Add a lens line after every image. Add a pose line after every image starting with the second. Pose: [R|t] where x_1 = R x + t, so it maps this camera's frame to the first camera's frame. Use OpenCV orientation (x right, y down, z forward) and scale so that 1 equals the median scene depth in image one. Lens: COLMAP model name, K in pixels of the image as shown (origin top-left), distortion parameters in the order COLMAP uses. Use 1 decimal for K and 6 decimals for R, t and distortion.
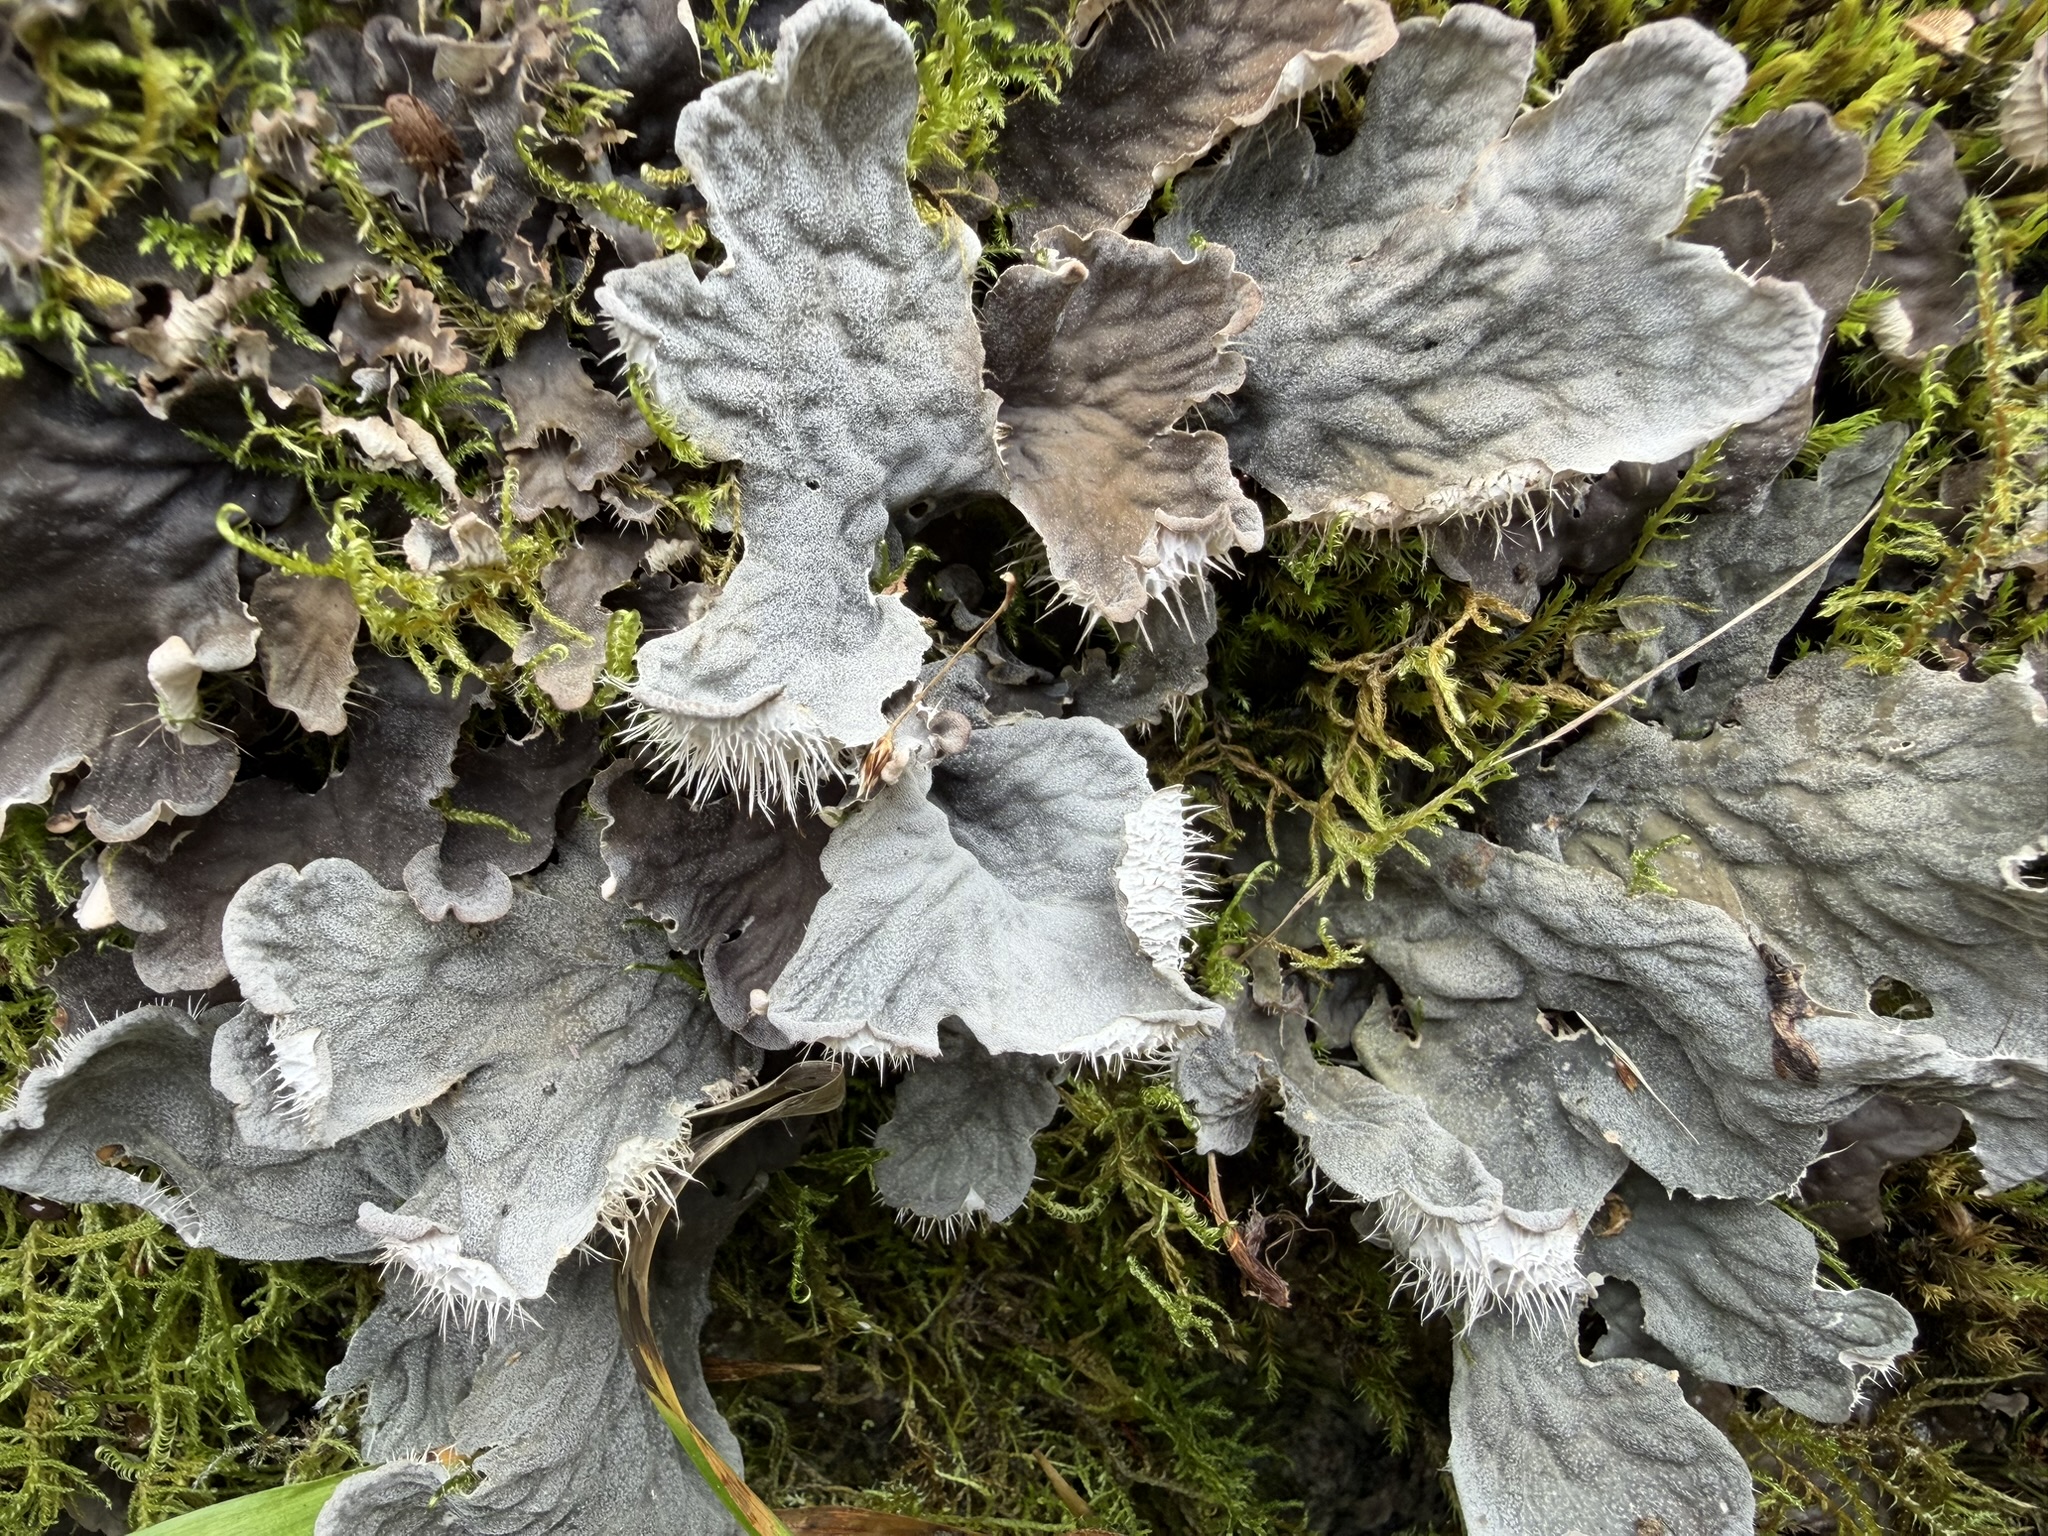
lens RADIAL K [[1787.8, 0, 1024.0], [0, 1787.8, 768.0], [0, 0, 1]] dist [-0.013884, -0.028005]
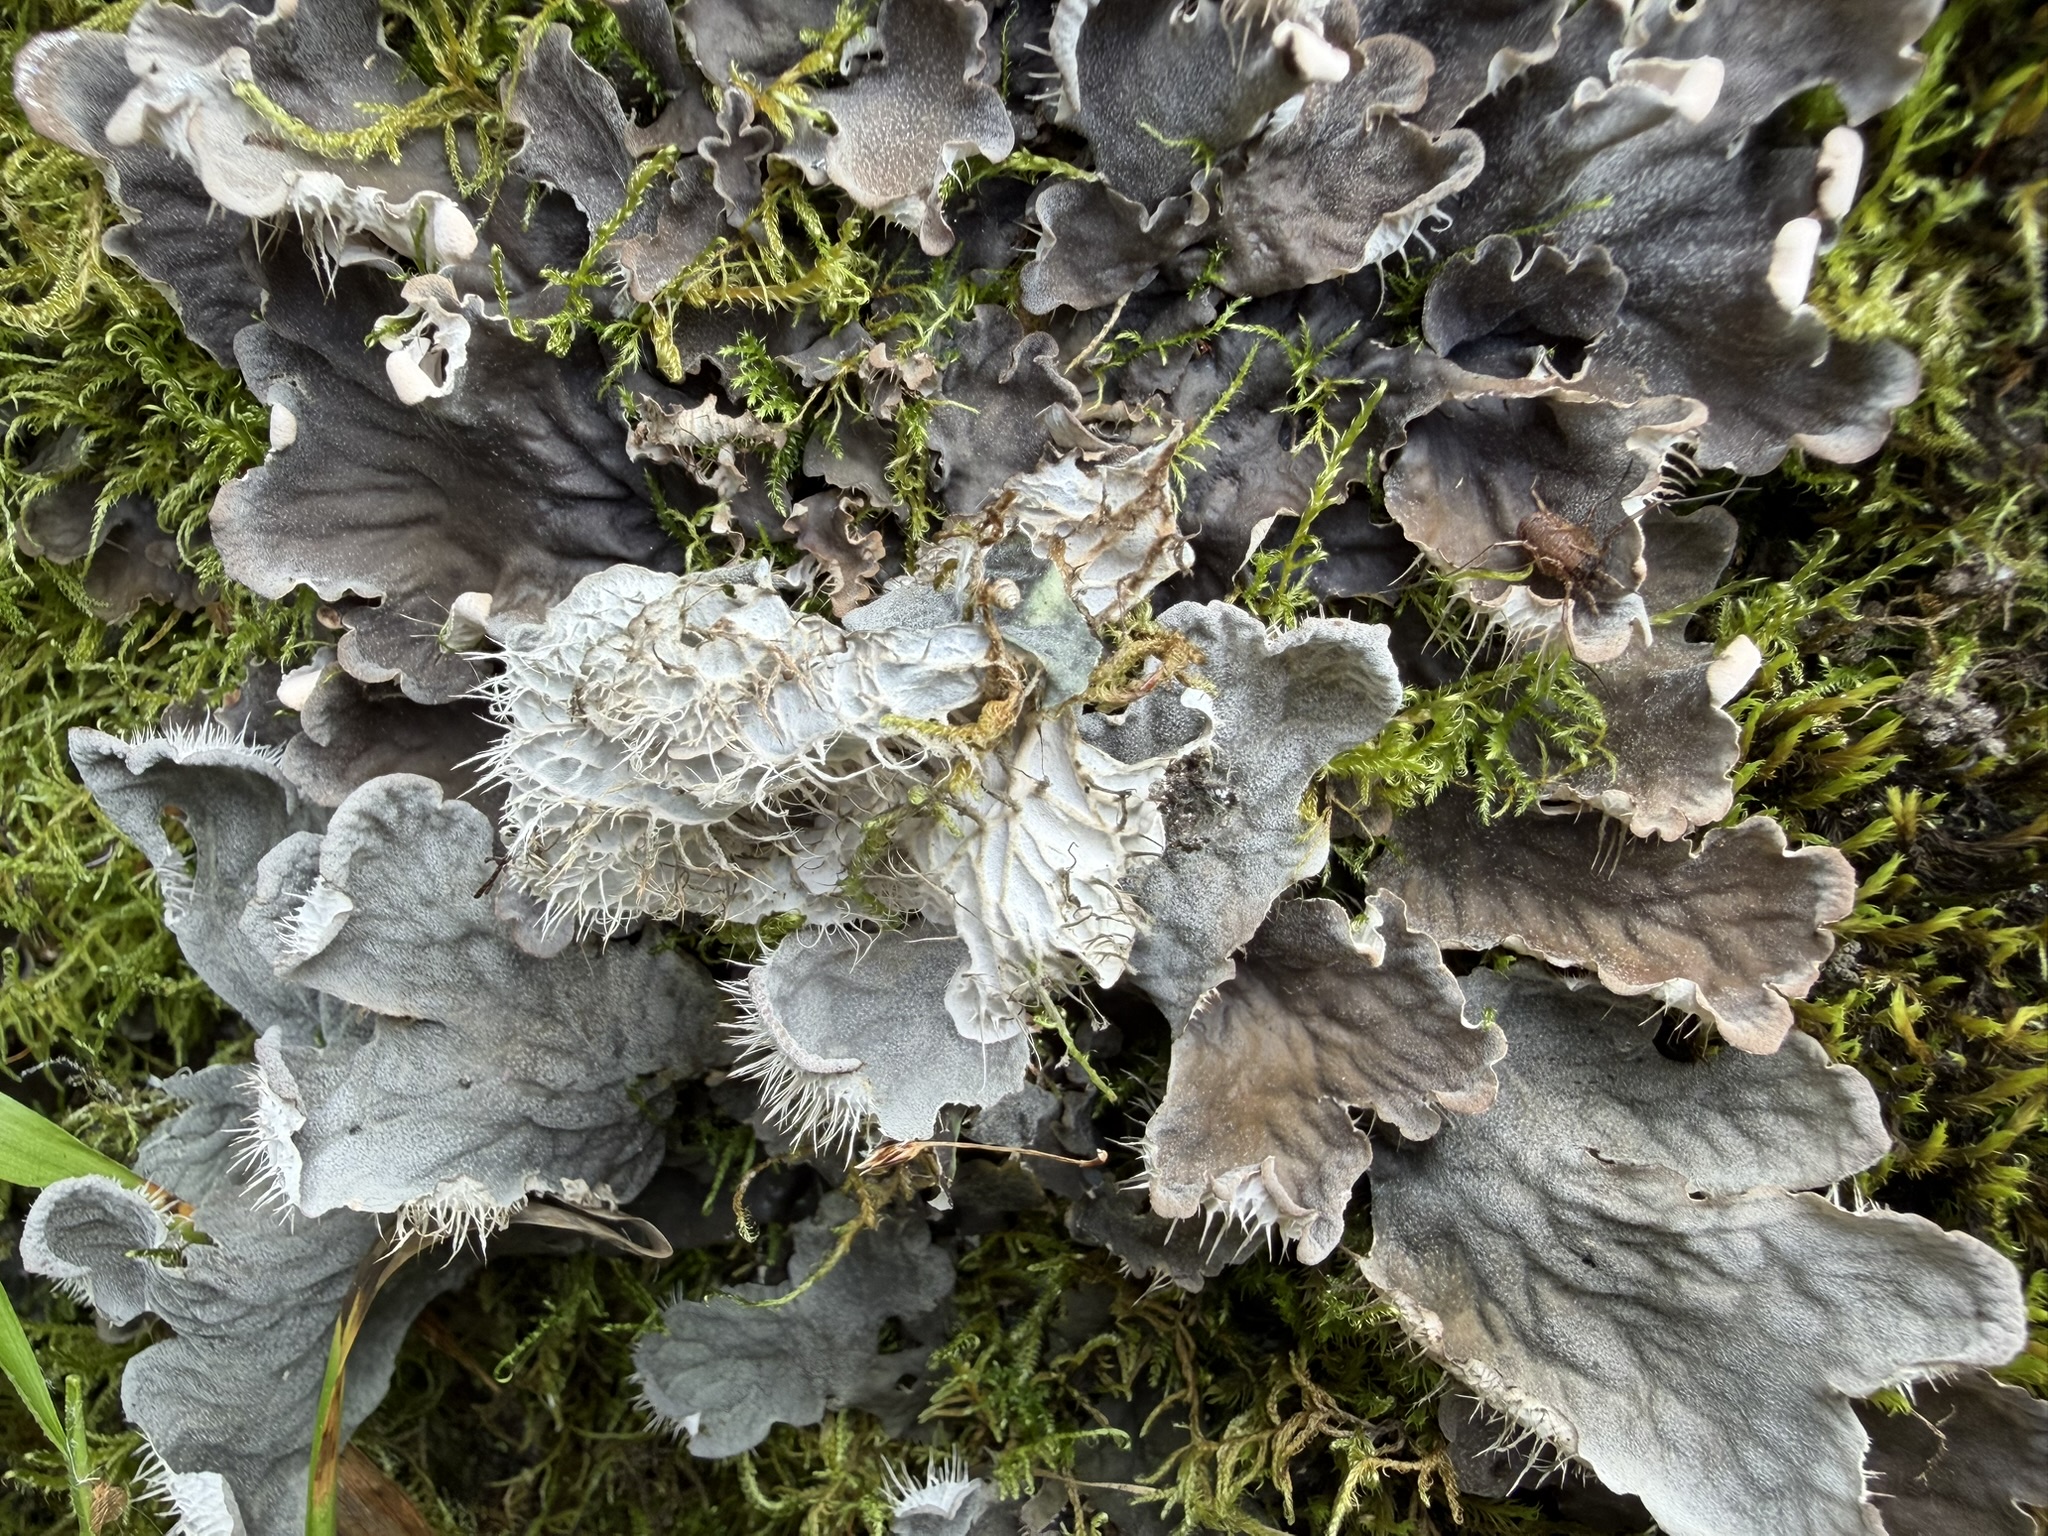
lens RADIAL K [[1787.8, 0, 1024.0], [0, 1787.8, 768.0], [0, 0, 1]] dist [-0.013884, -0.028005]
pose [[0.666350, 0.729345, -0.155027, -0.020135], [-0.734589, 0.677791, 0.031284, -0.224526], [0.127892, 0.093035, 0.987415, -0.011288]]
